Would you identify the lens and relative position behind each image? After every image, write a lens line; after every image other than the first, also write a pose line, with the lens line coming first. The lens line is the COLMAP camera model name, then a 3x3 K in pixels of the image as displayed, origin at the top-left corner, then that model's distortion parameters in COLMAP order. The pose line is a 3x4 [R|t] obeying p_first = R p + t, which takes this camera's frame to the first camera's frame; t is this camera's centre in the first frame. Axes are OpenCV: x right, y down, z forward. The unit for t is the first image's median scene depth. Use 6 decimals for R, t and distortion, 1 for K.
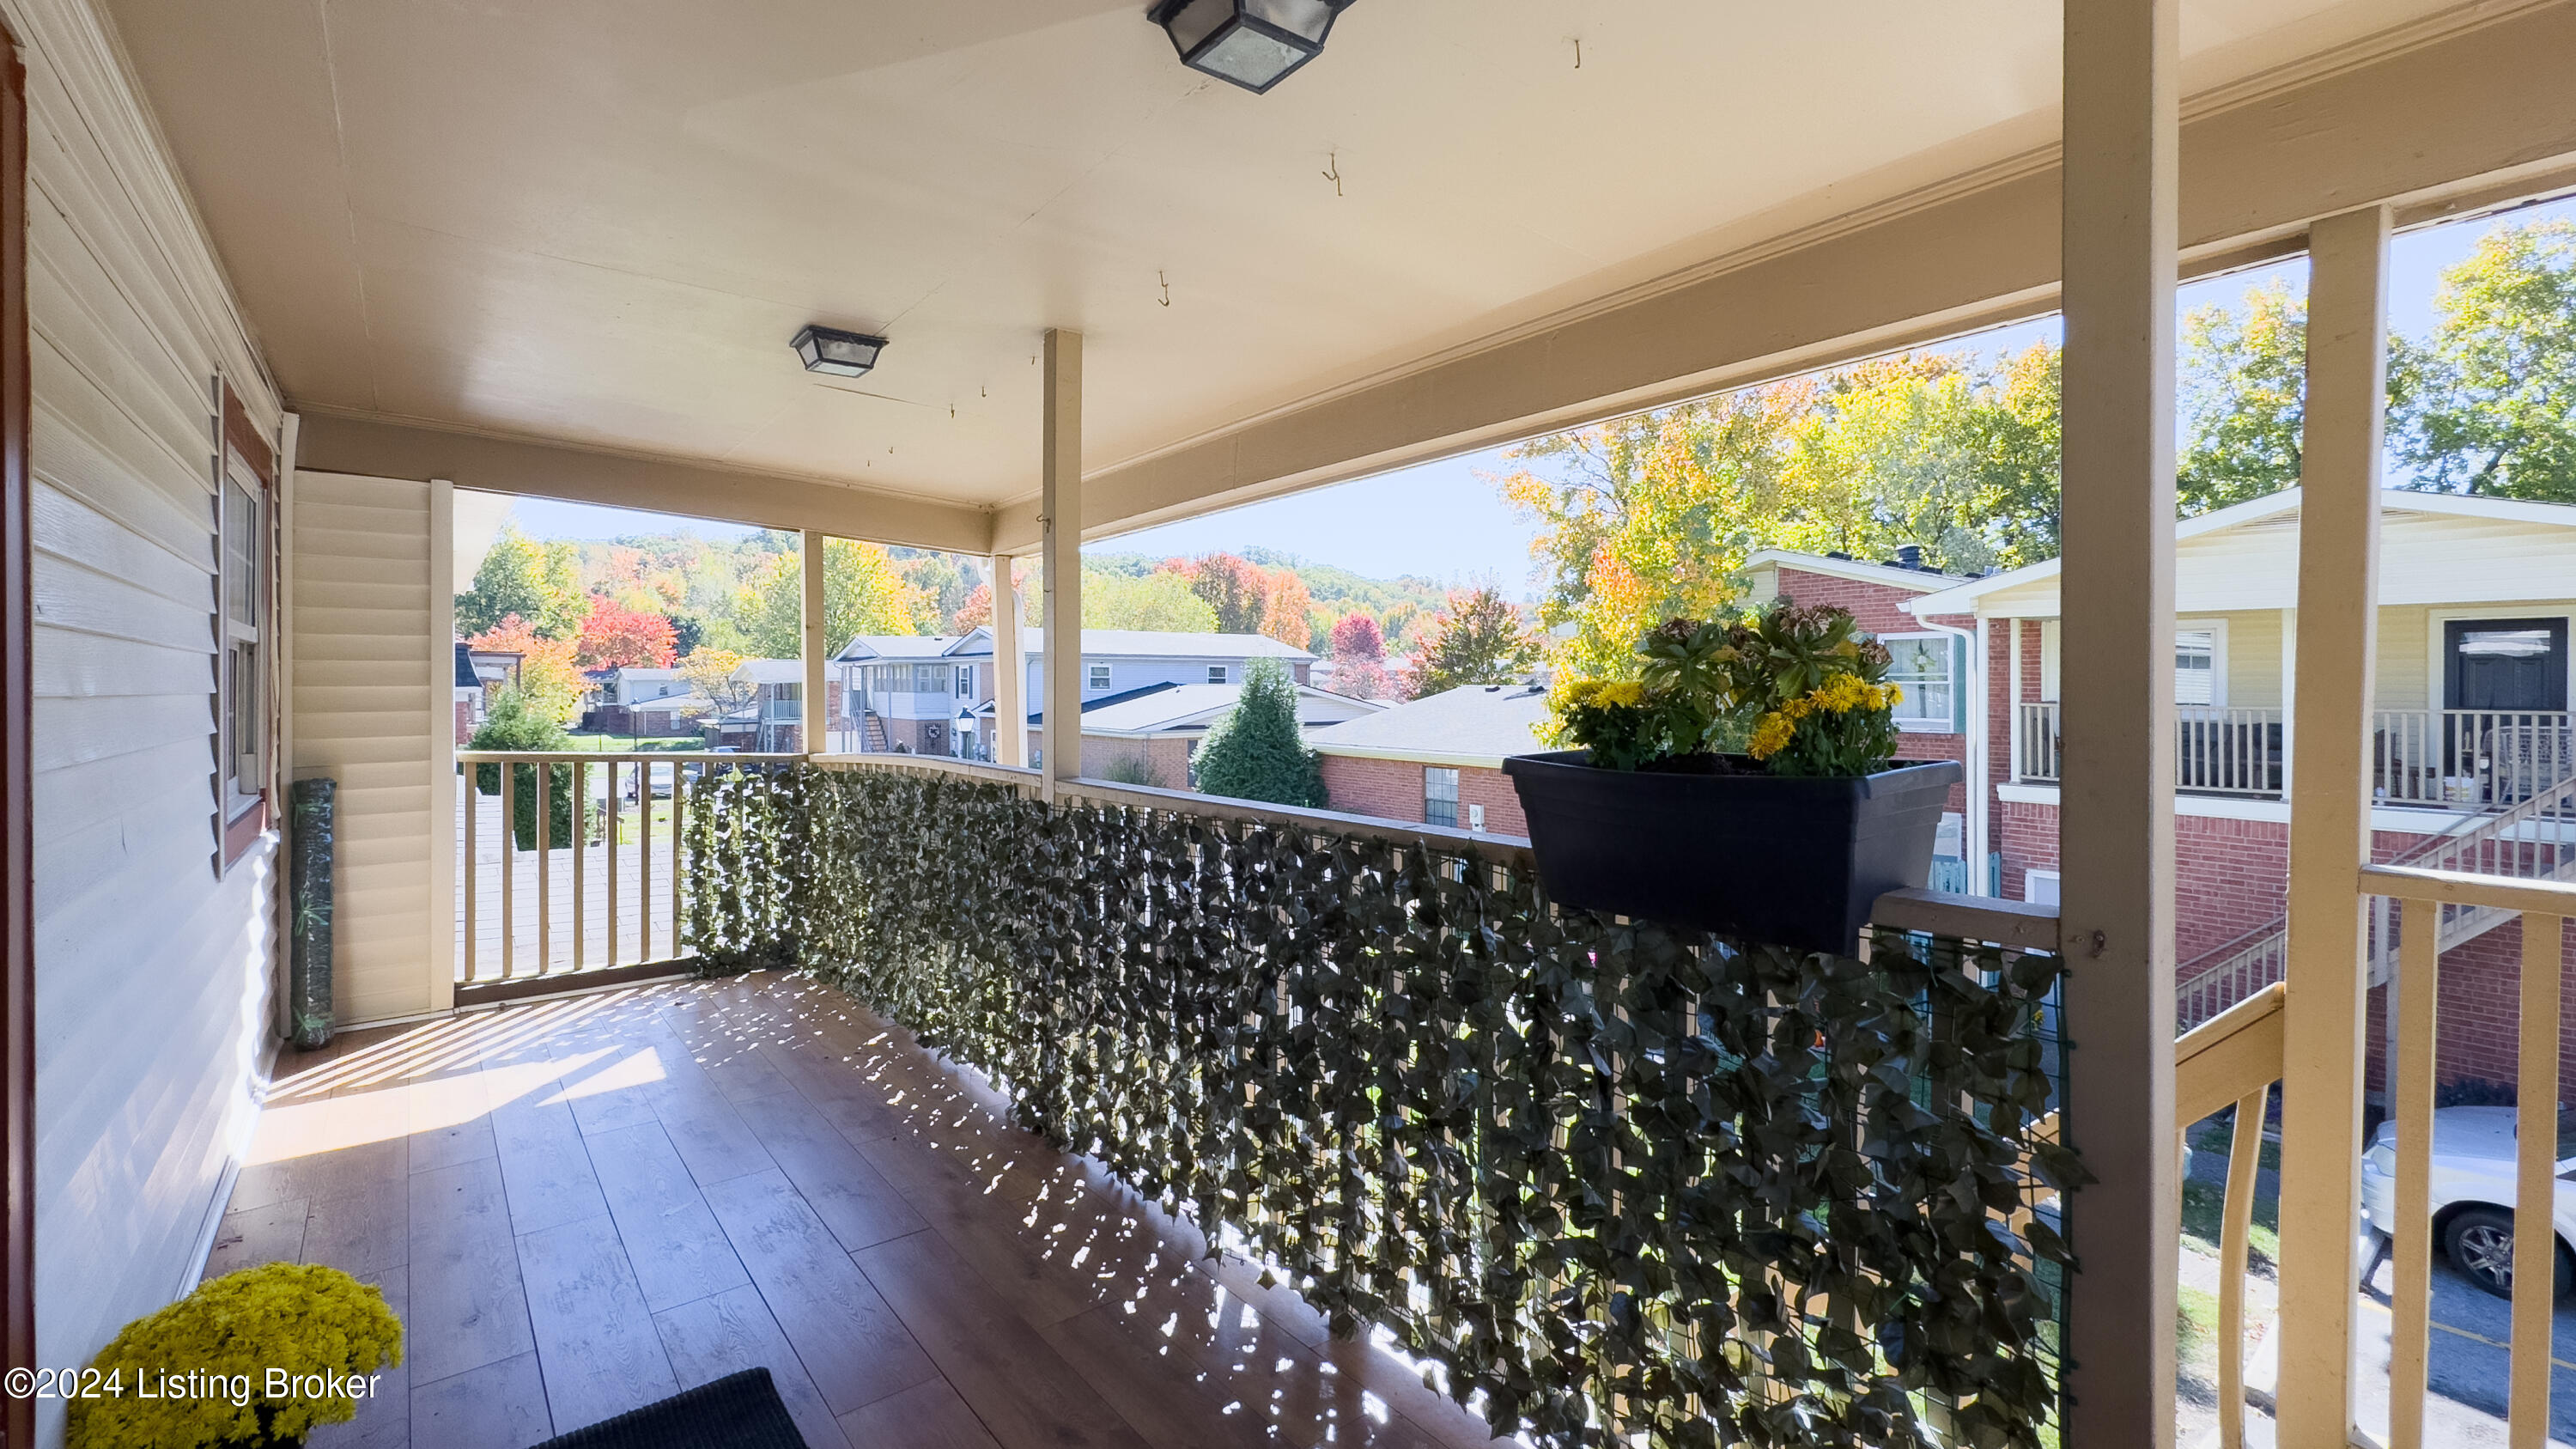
lens RADIAL K [[1139.0, 0, 1302.6], [0, 1139.0, 678.4], [0, 0, 1]] dist [0.000525, -0.000084]
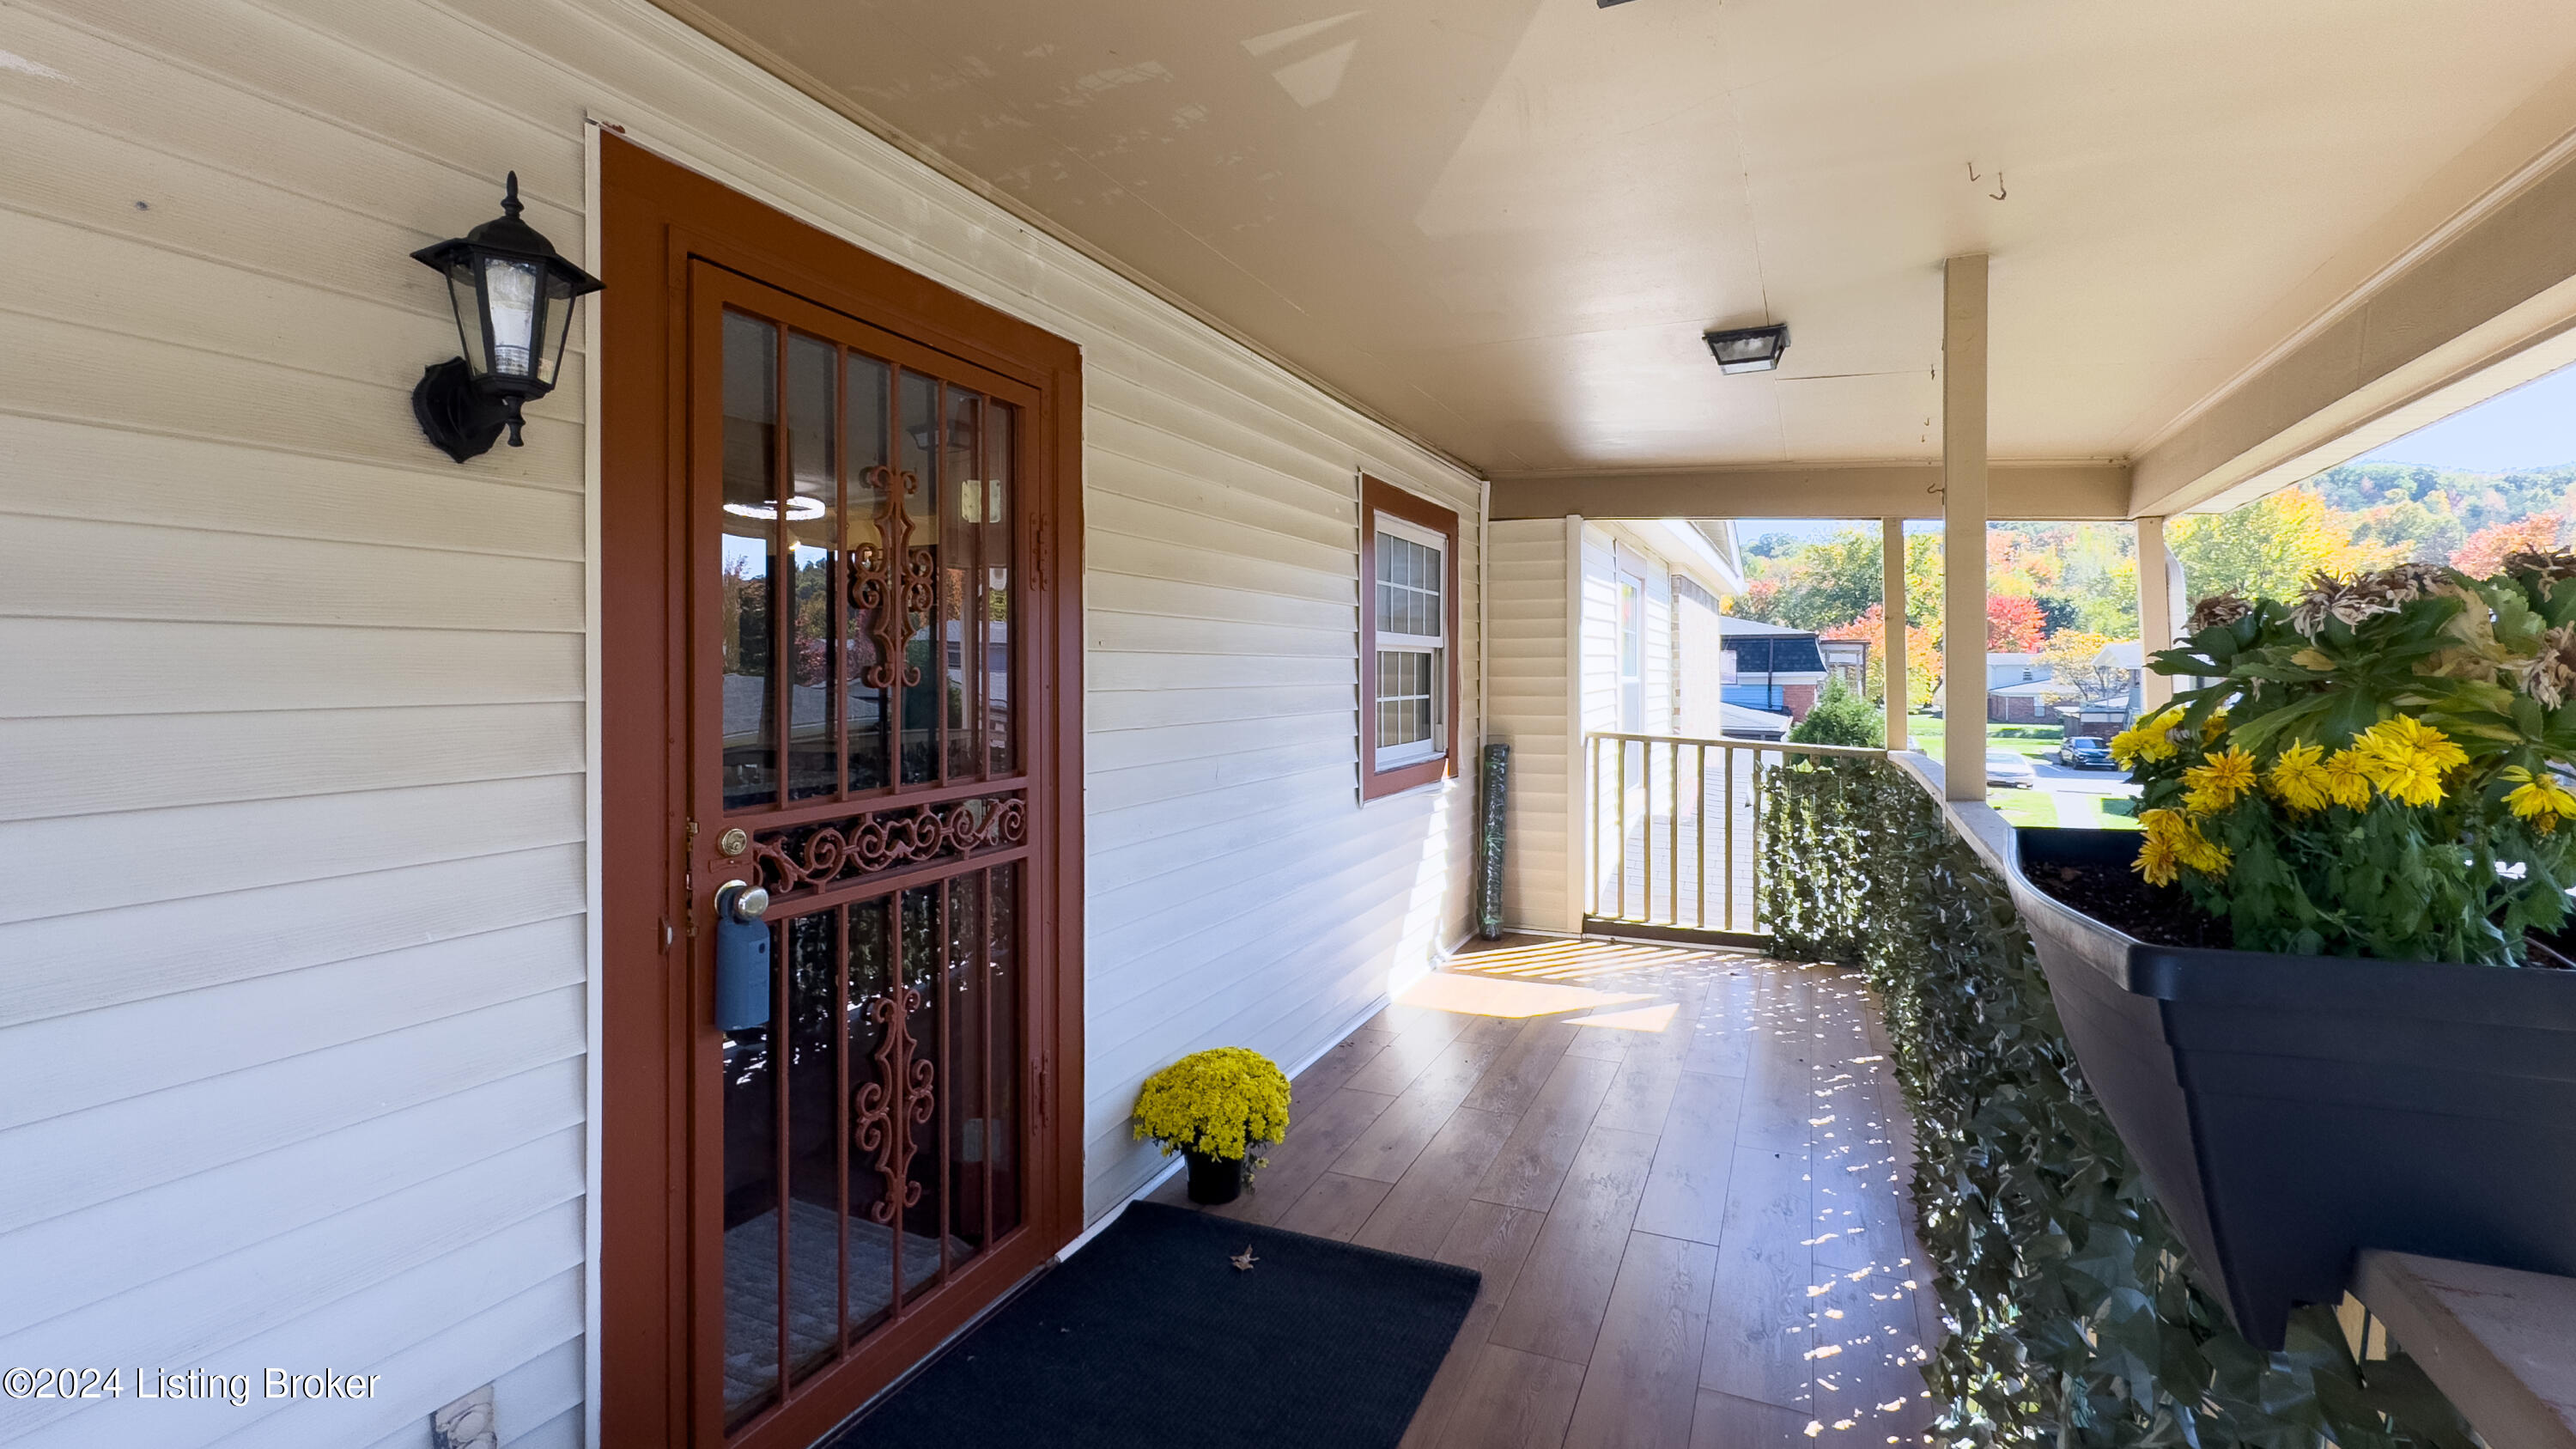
lens RADIAL K [[1139.0, 0, 1302.6], [0, 1139.0, 678.4], [0, 0, 1]] dist [0.000525, -0.000084]
pose [[0.458358, 0.011303, -0.888696, 0.202000], [0.001051, 0.999912, 0.013259, -0.007871], [0.888767, -0.007011, 0.458305, 0.134196]]
